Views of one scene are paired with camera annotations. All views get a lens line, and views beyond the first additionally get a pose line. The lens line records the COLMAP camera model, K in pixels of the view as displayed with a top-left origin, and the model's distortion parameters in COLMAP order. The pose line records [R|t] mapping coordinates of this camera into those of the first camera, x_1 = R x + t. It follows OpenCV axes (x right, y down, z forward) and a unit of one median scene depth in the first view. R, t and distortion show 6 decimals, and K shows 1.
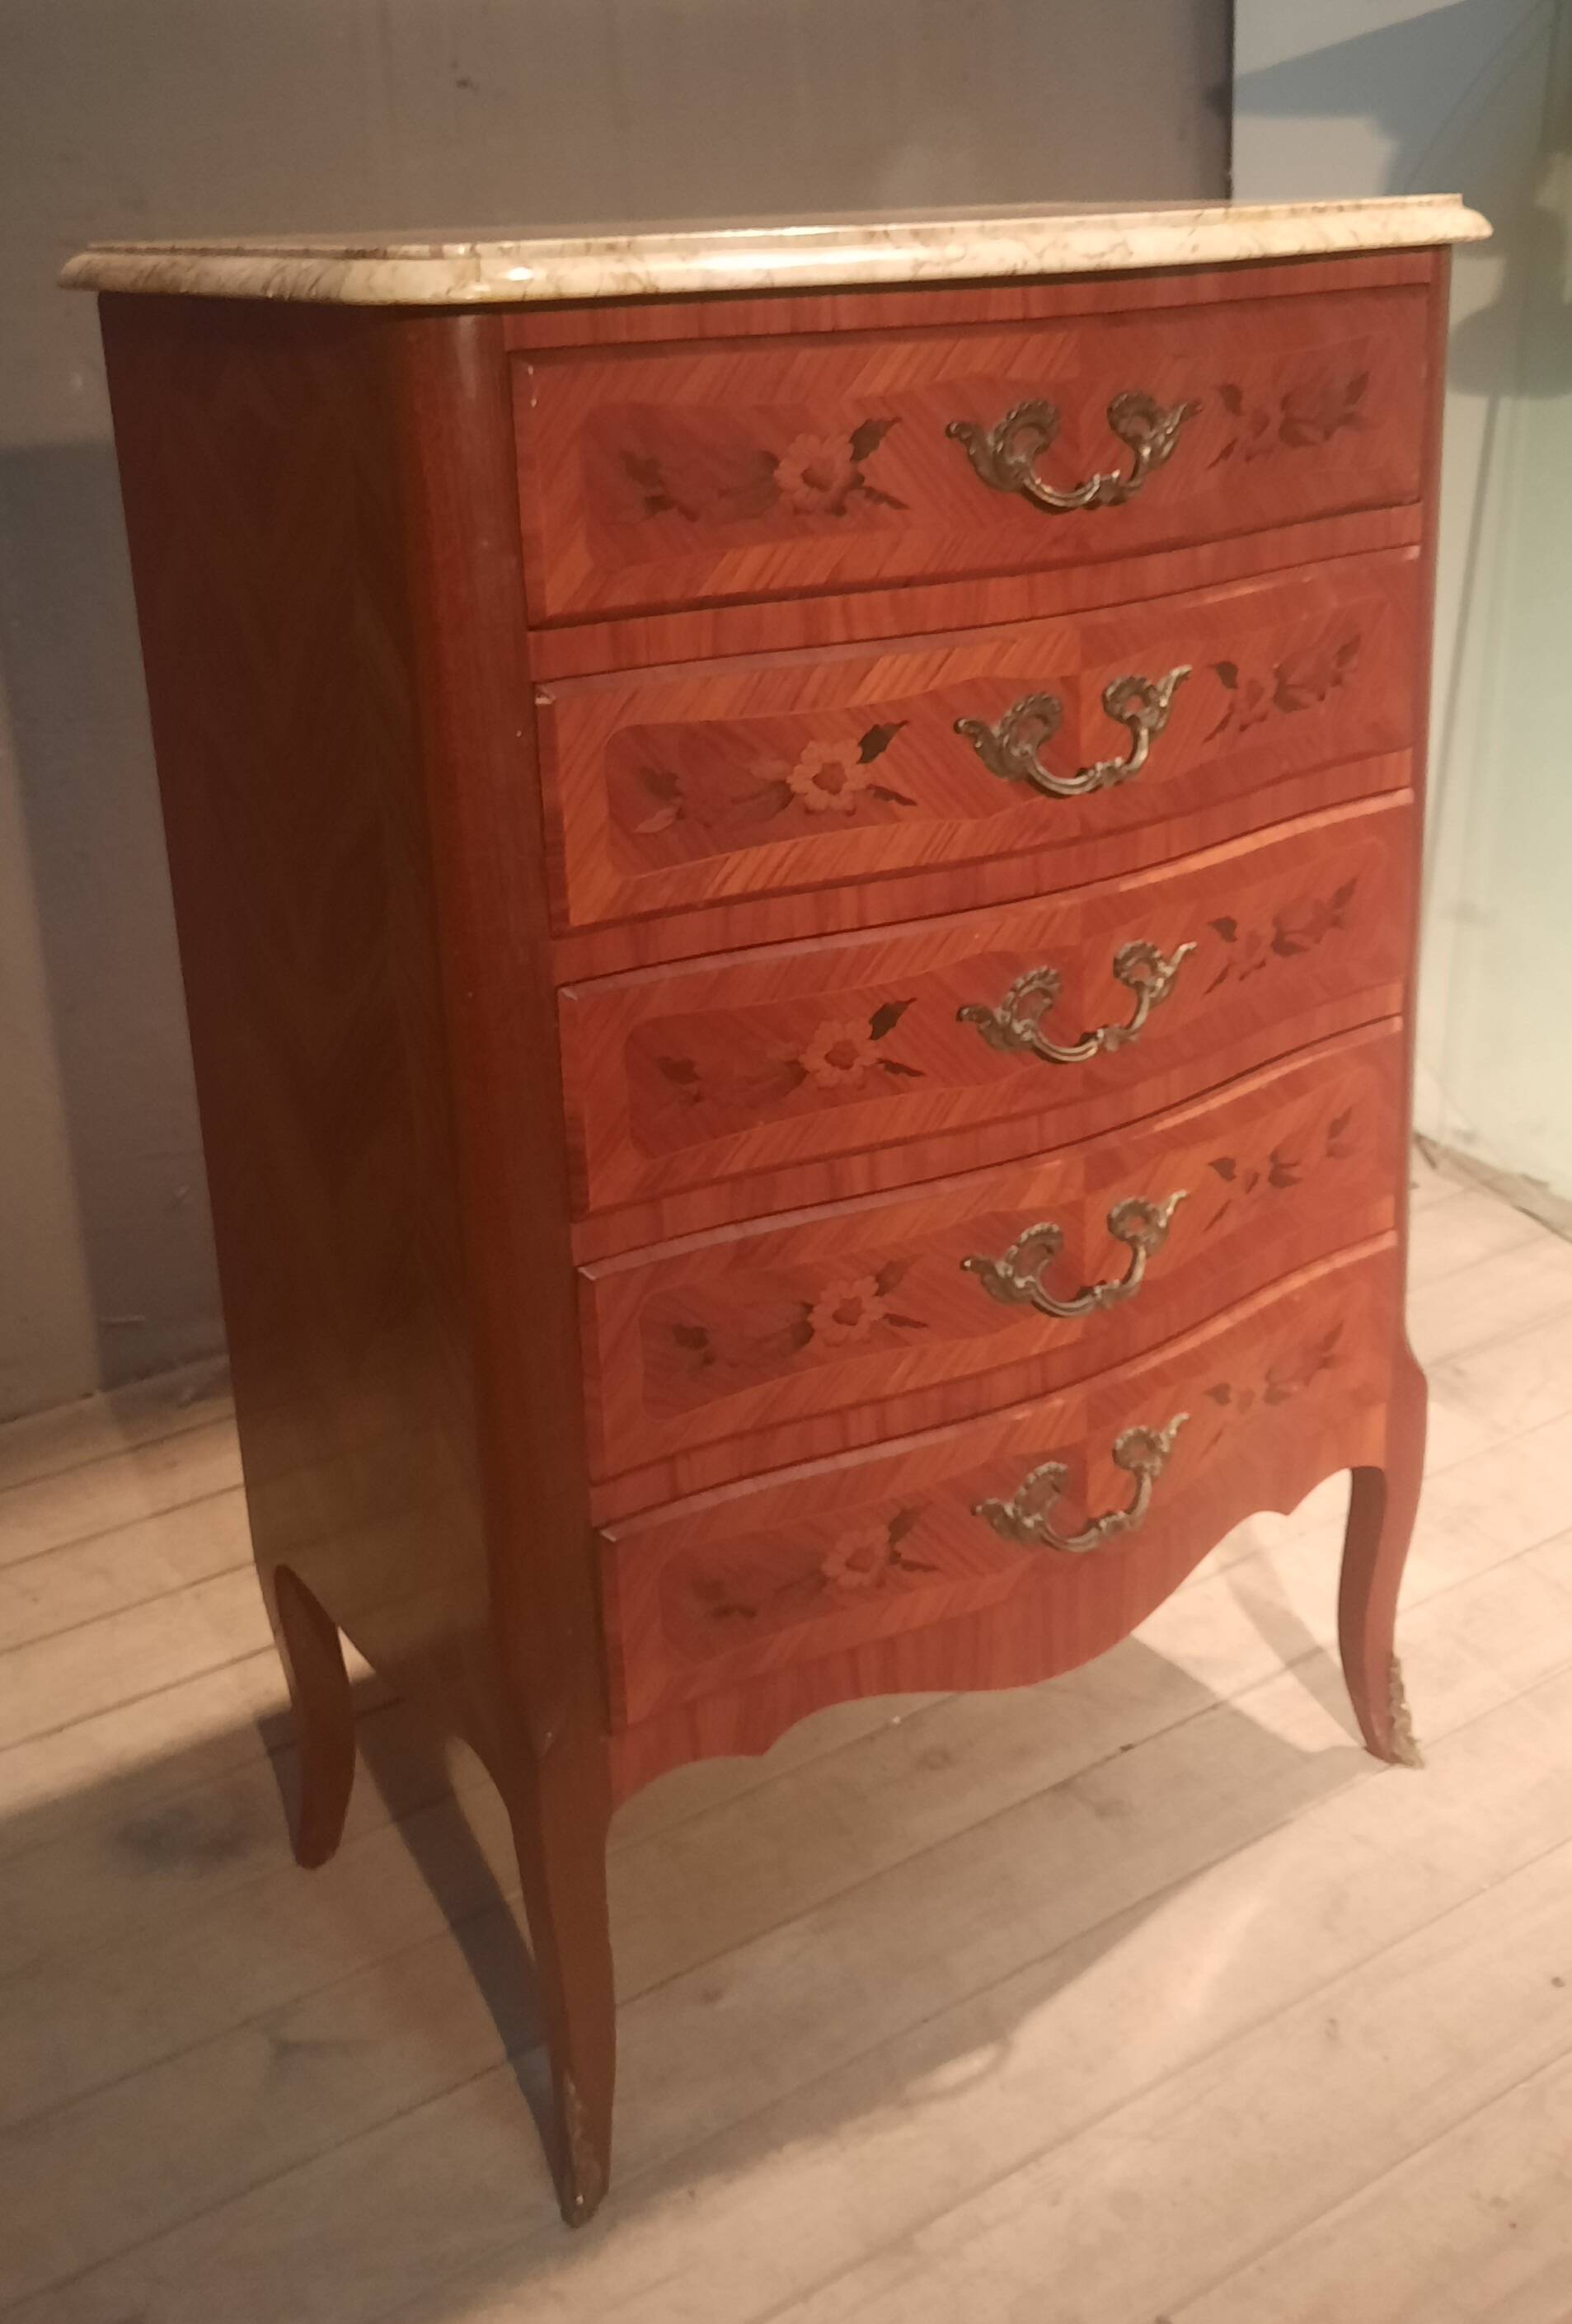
lens RADIAL K [[2248.9, 0, 822.0], [0, 2248.9, 1017.2], [0, 0, 1]] dist [0.031586, 0.000000]
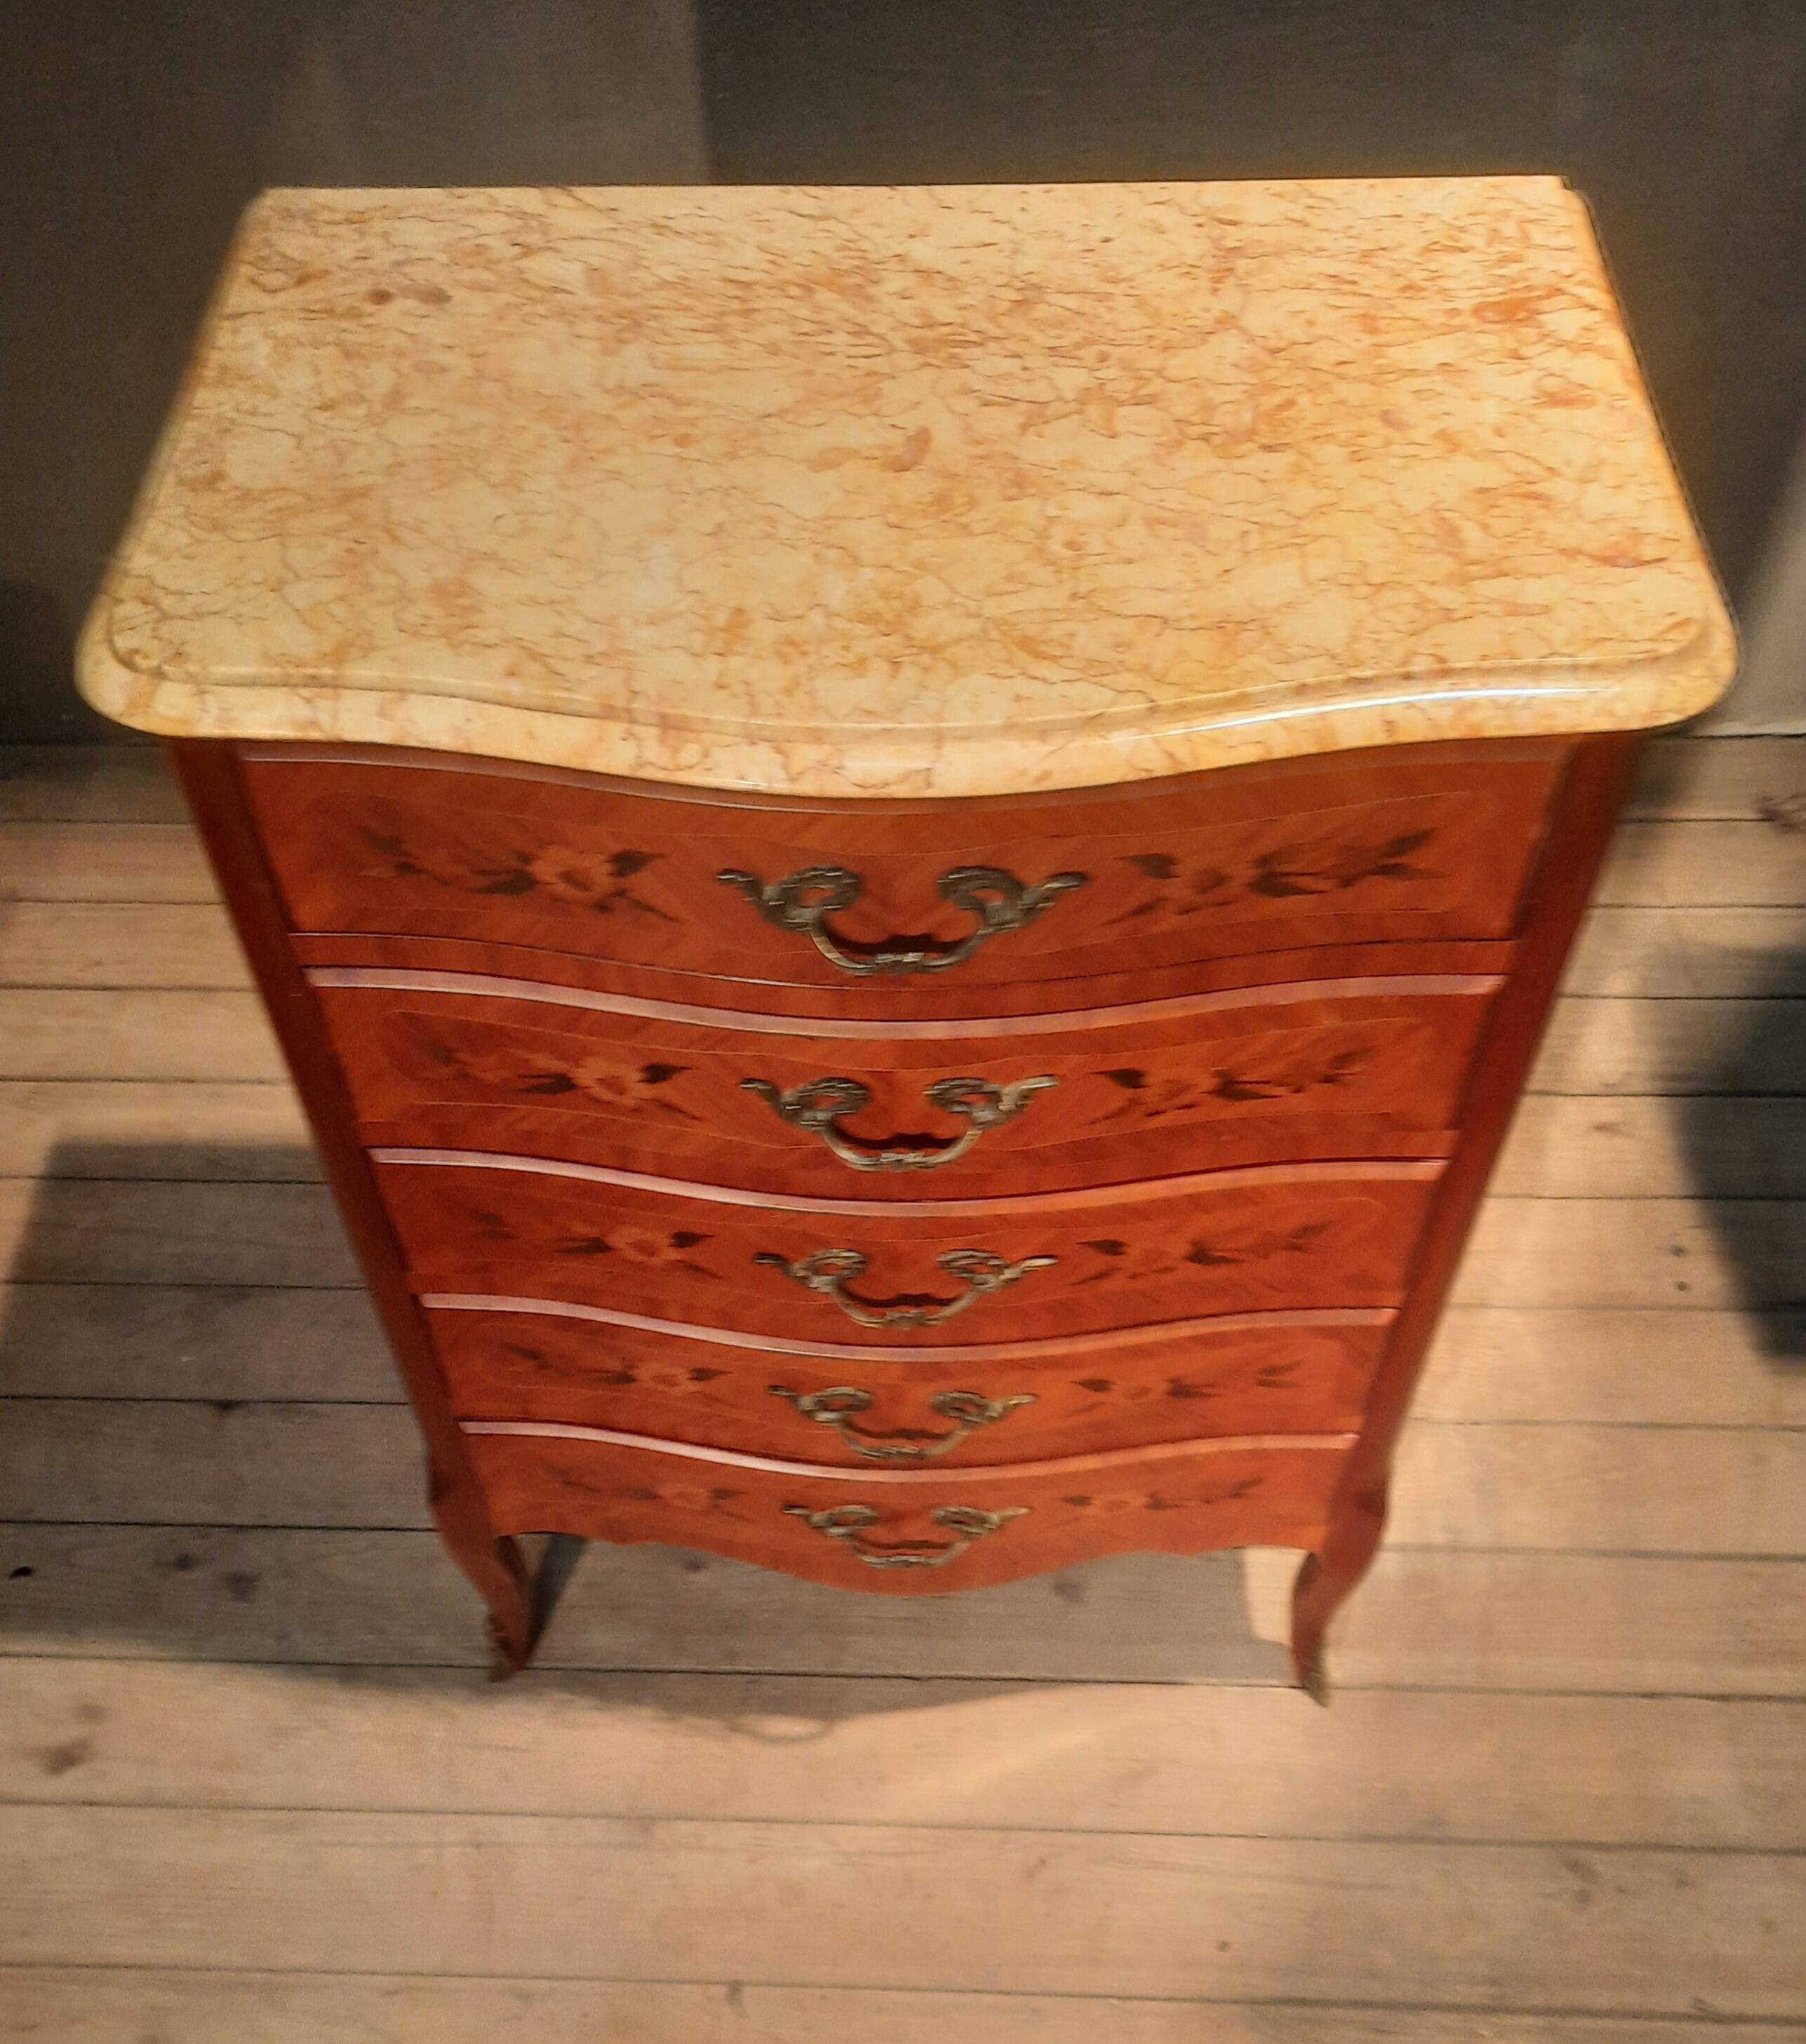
lens RADIAL K [[1974.3, 0, 923.2], [0, 1974.3, 1124.3], [0, 0, 1]] dist [0.035339, 0.000000]
pose [[0.810325, 0.480415, -0.335521, 0.375993], [-0.216305, 0.777375, 0.590678, -0.571953], [0.544596, -0.406066, 0.733843, 0.339268]]
